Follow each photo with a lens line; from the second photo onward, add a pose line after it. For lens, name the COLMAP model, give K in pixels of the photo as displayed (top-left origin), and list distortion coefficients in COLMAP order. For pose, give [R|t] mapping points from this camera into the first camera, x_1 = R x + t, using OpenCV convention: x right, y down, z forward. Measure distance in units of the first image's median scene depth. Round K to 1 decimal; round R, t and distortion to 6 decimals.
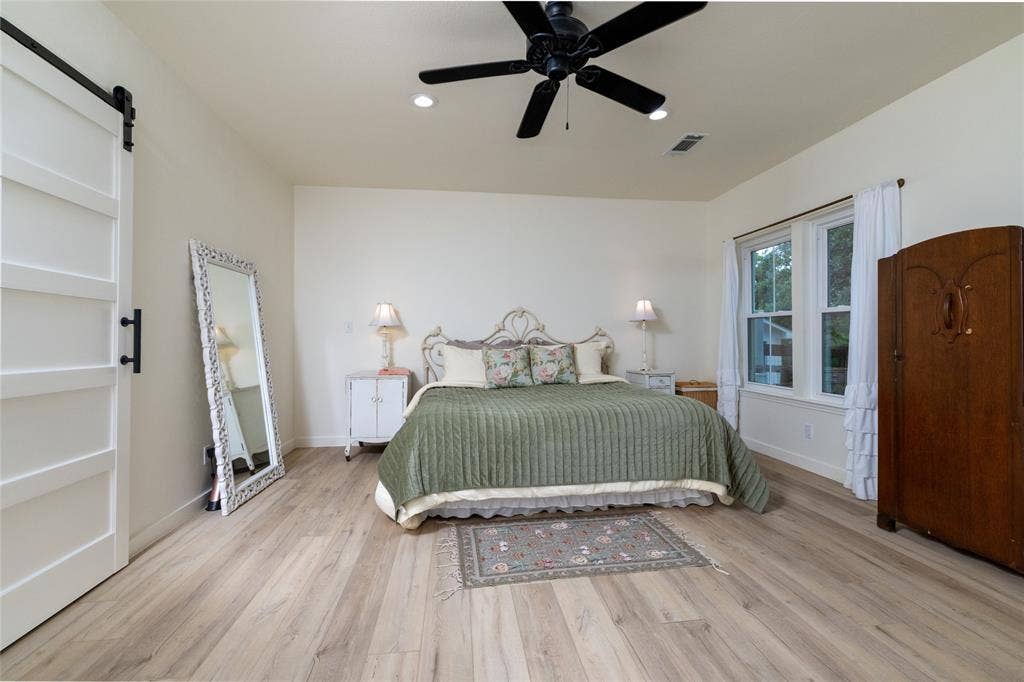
lens RADIAL K [[439.7, 0, 510.4], [0, 439.7, 333.3], [0, 0, 1]] dist [0.000163, 0.000966]
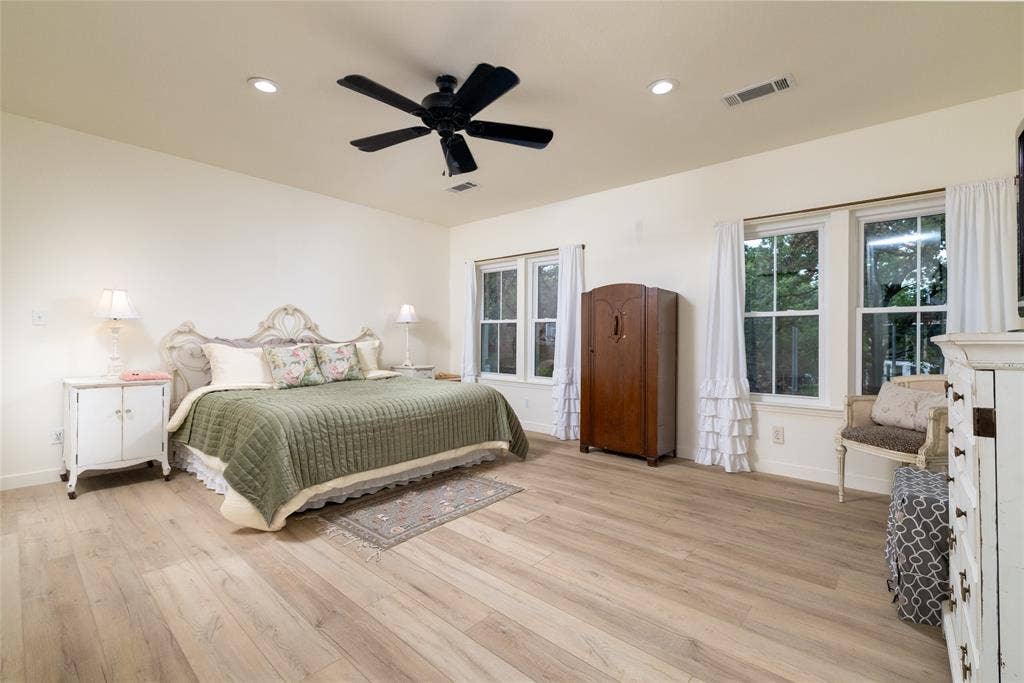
lens RADIAL K [[439.7, 0, 510.4], [0, 439.7, 333.8], [0, 0, 1]] dist [0.000163, 0.000966]
pose [[0.745241, 0.018527, 0.666538, -0.470261], [-0.019334, 0.999794, -0.006173, 0.003590], [-0.666515, -0.008287, 0.745445, -0.067584]]
